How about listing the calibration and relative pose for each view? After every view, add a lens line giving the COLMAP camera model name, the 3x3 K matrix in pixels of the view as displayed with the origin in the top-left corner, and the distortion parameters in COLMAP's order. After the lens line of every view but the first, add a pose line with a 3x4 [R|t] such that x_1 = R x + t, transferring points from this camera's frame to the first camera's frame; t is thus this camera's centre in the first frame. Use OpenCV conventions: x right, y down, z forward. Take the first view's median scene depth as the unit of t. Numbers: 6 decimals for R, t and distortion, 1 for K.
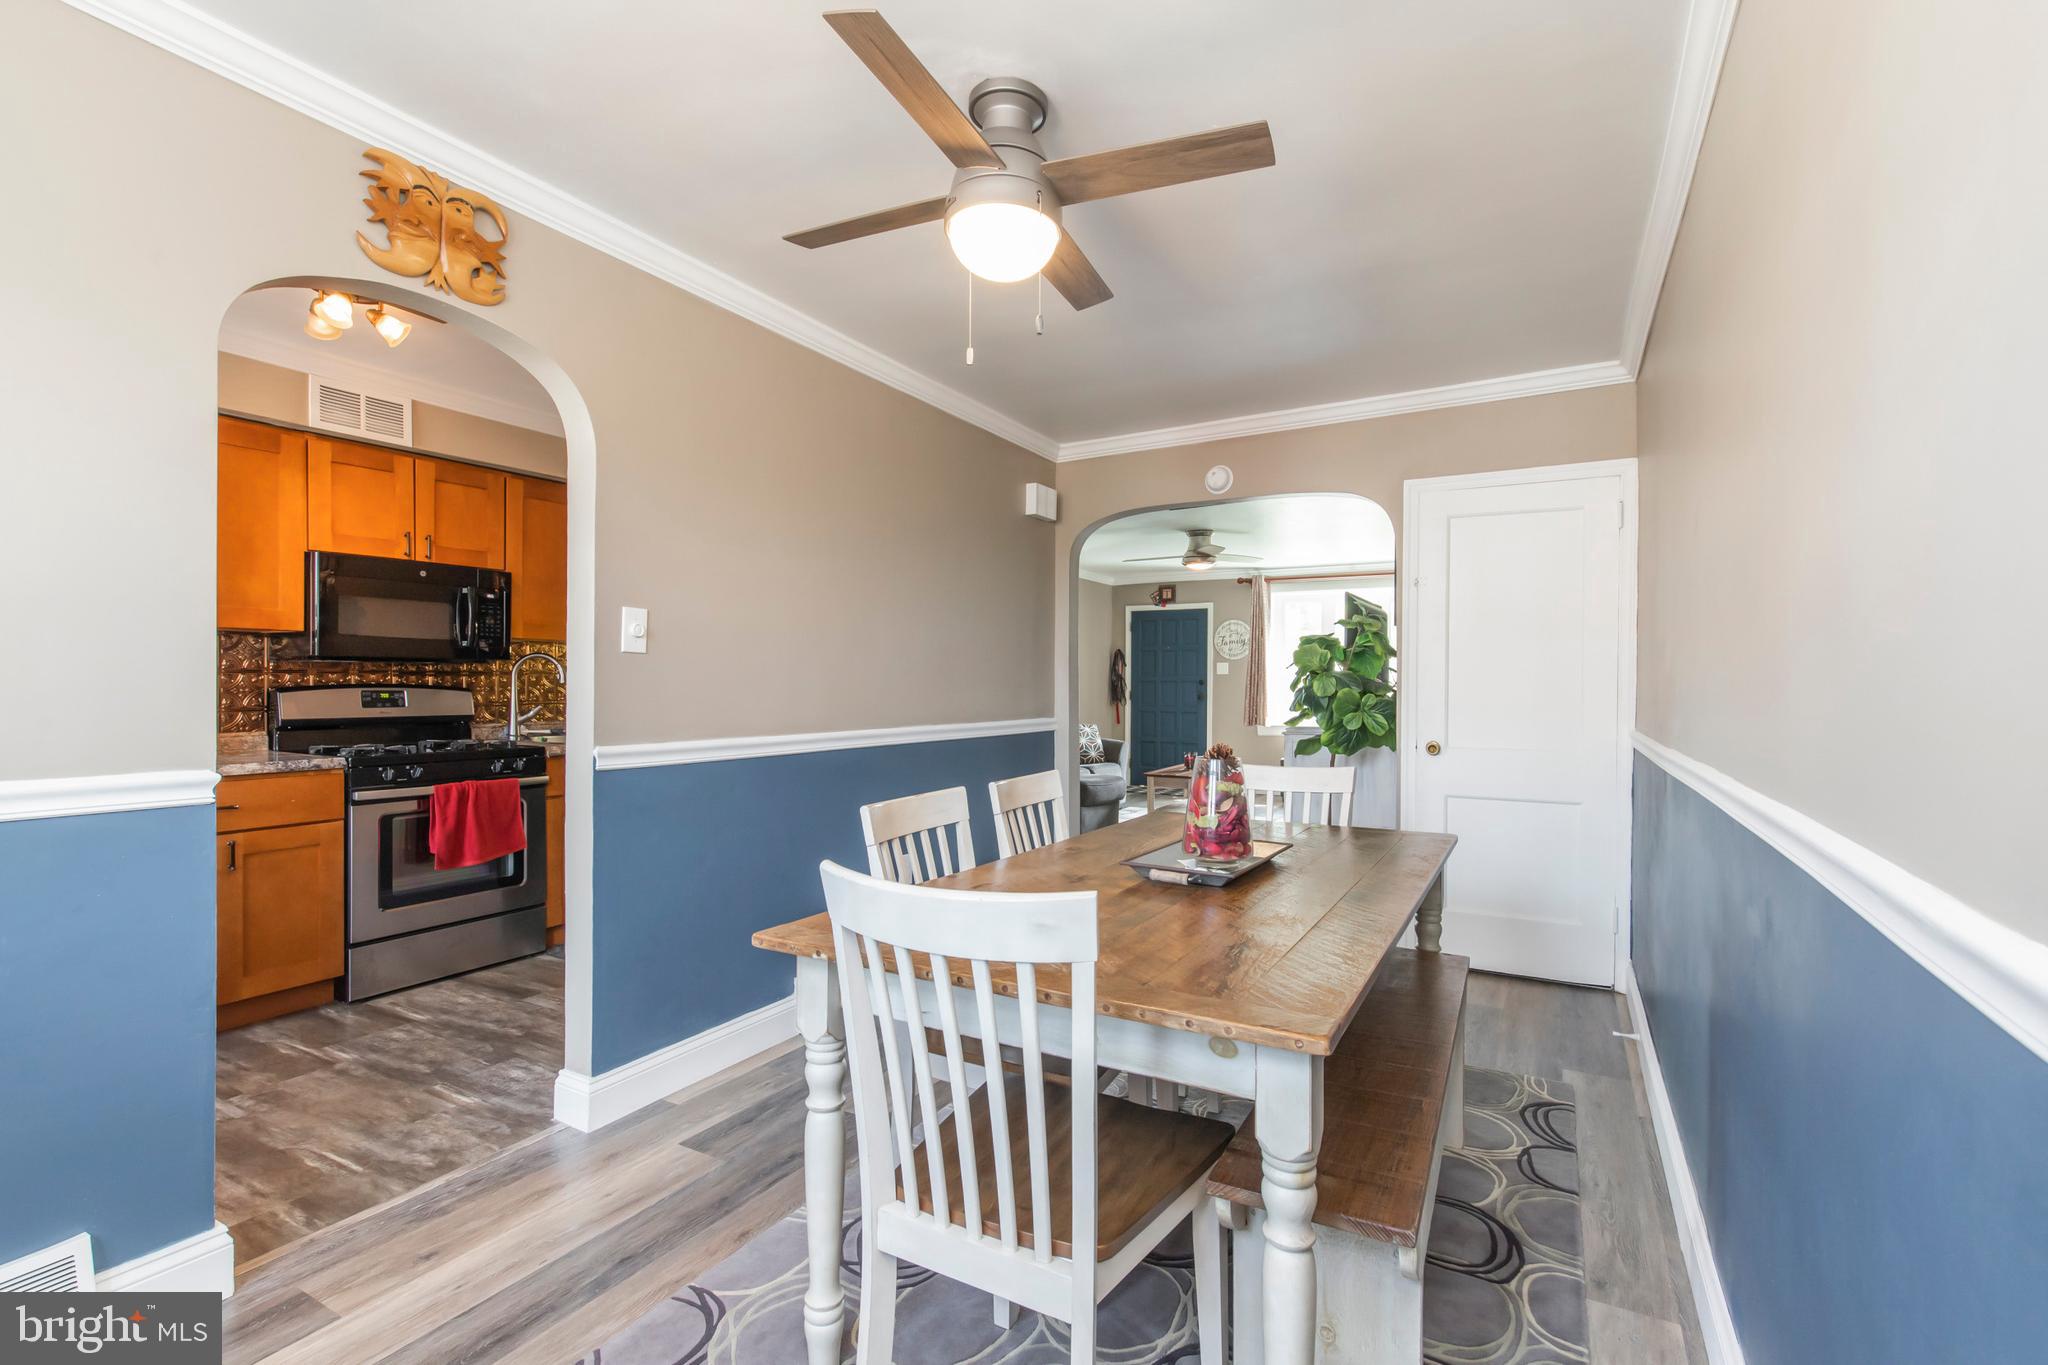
lens RADIAL K [[924.3, 0, 1031.5], [0, 924.3, 688.2], [0, 0, 1]] dist [0.013227, -0.000640]
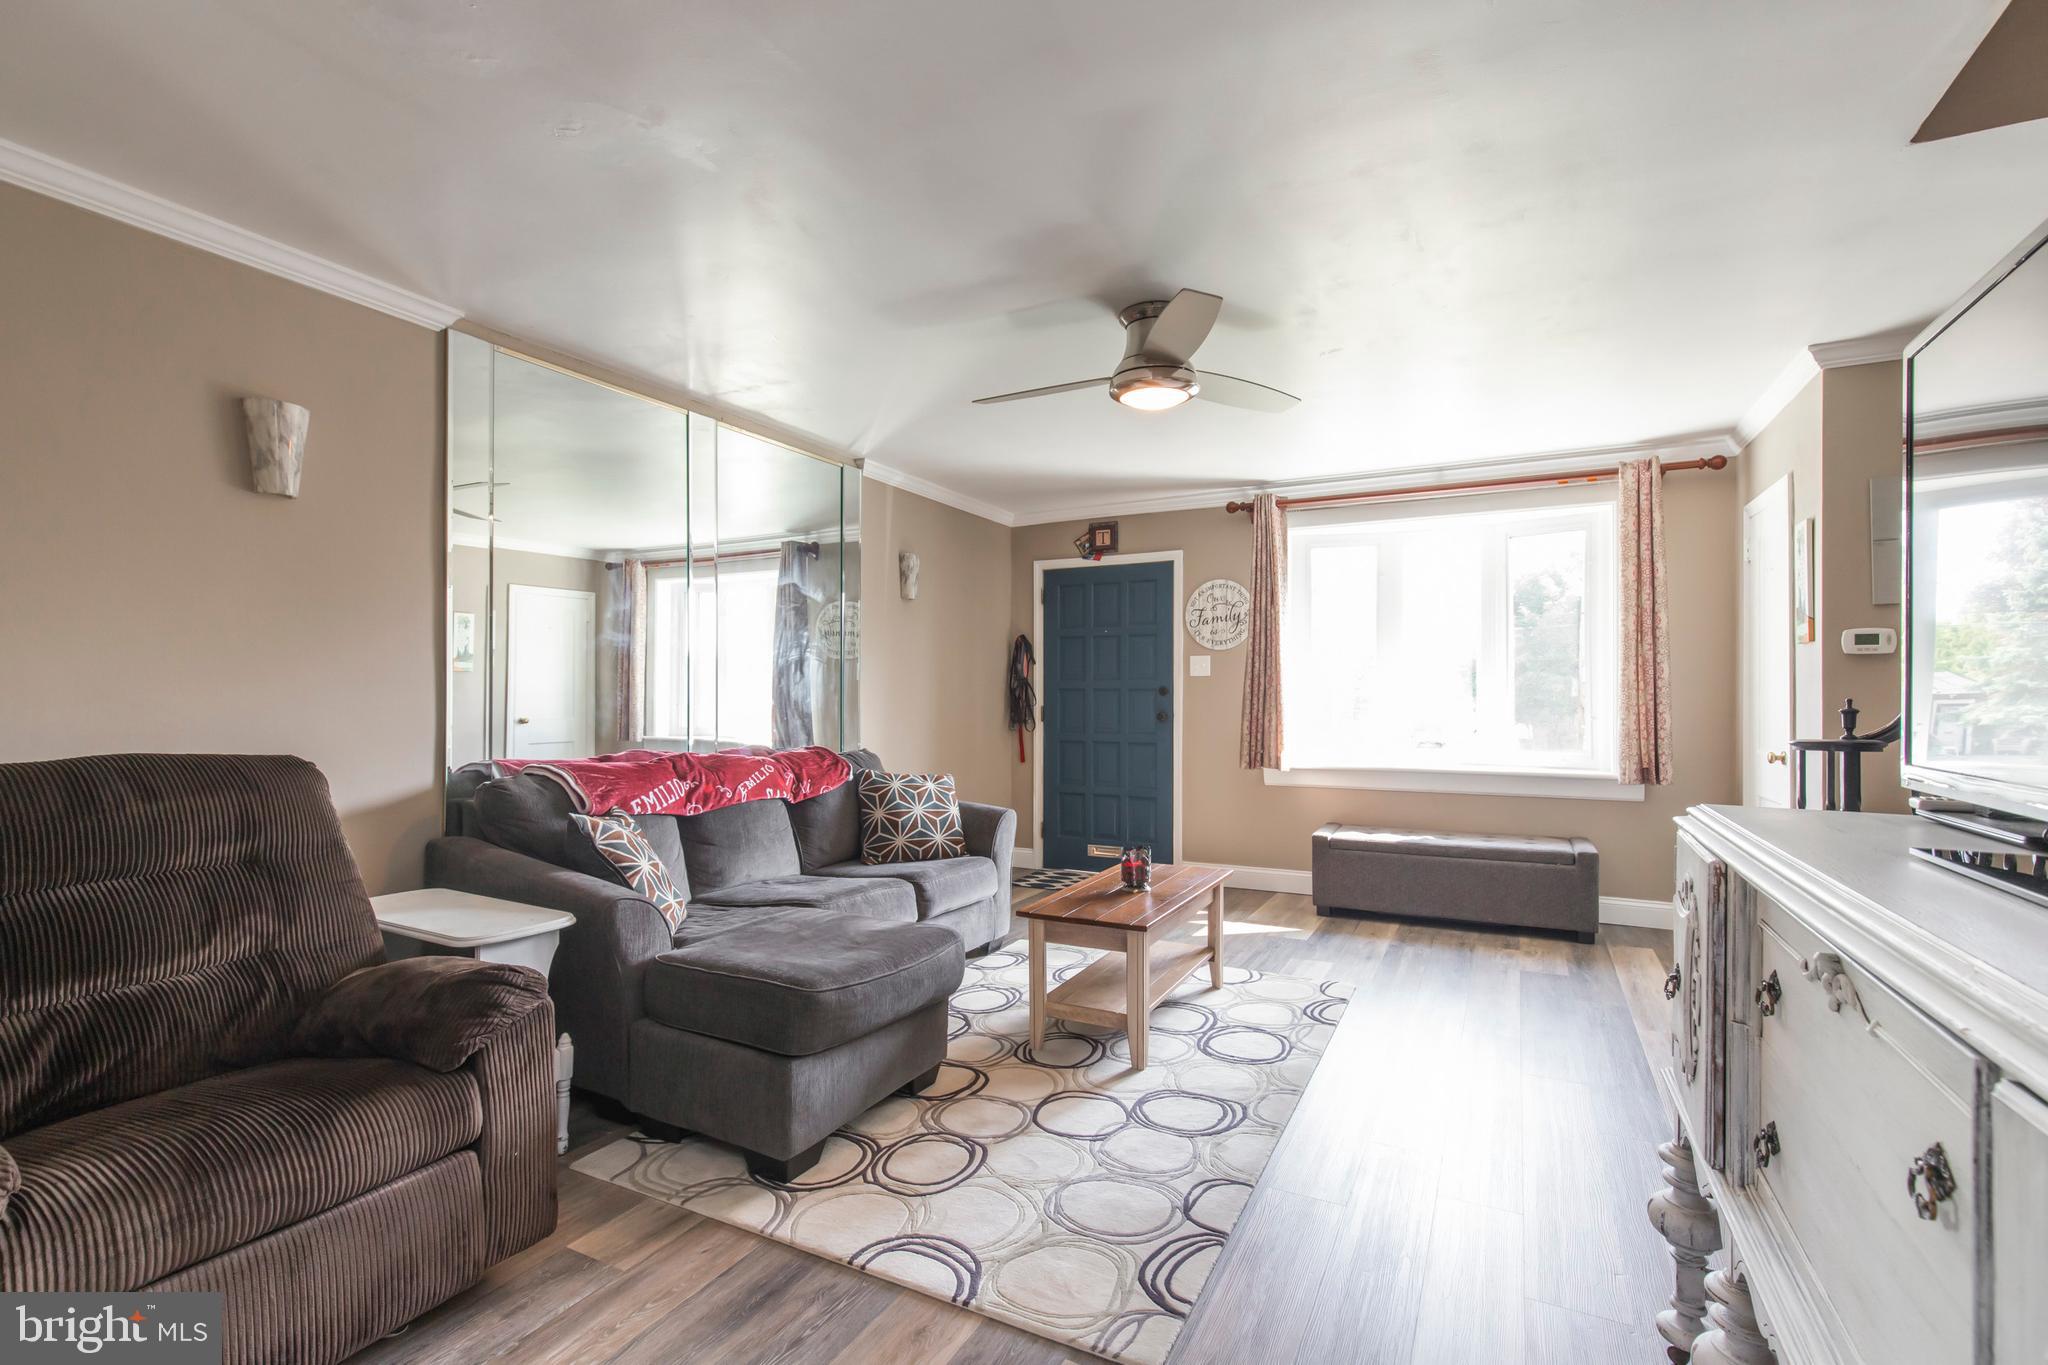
lens RADIAL K [[924.3, 0, 1019.4], [0, 924.3, 689.4], [0, 0, 1]] dist [0.013227, -0.000640]
pose [[0.999492, -0.001965, 0.031805, 0.077634], [0.002508, 0.999852, -0.017048, 0.002450], [-0.031767, 0.017119, 0.999349, 0.436390]]
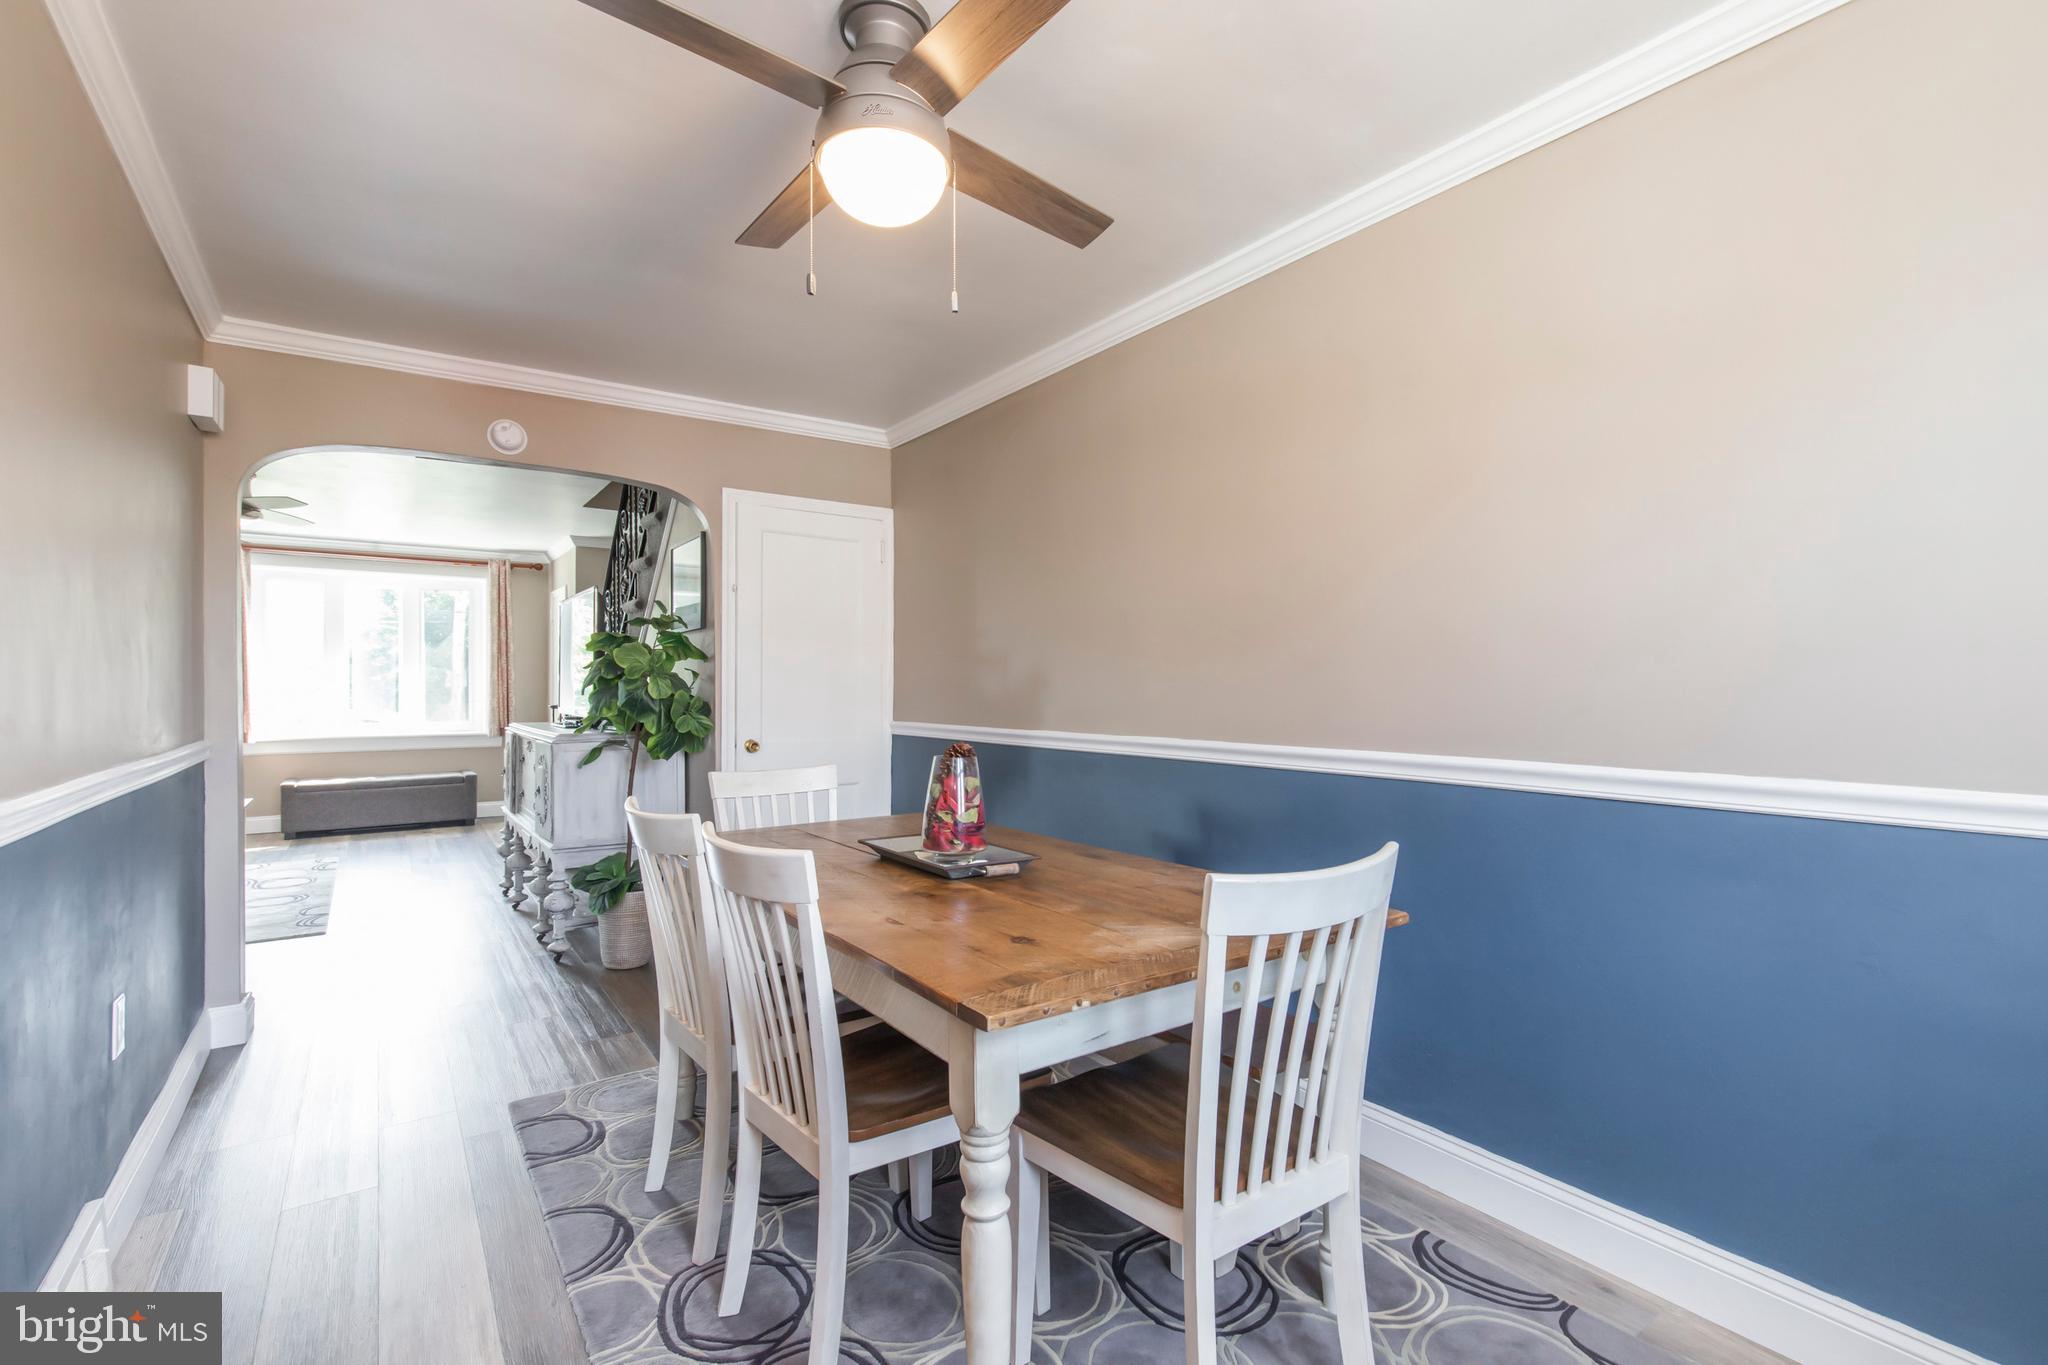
lens RADIAL K [[924.3, 0, 1031.7], [0, 924.3, 687.3], [0, 0, 1]] dist [0.013227, -0.000640]
pose [[0.420541, -0.004102, 0.907264, -0.155150], [0.006182, 0.999980, 0.001656, -0.000798], [-0.907252, 0.004912, 0.420558, 0.103712]]
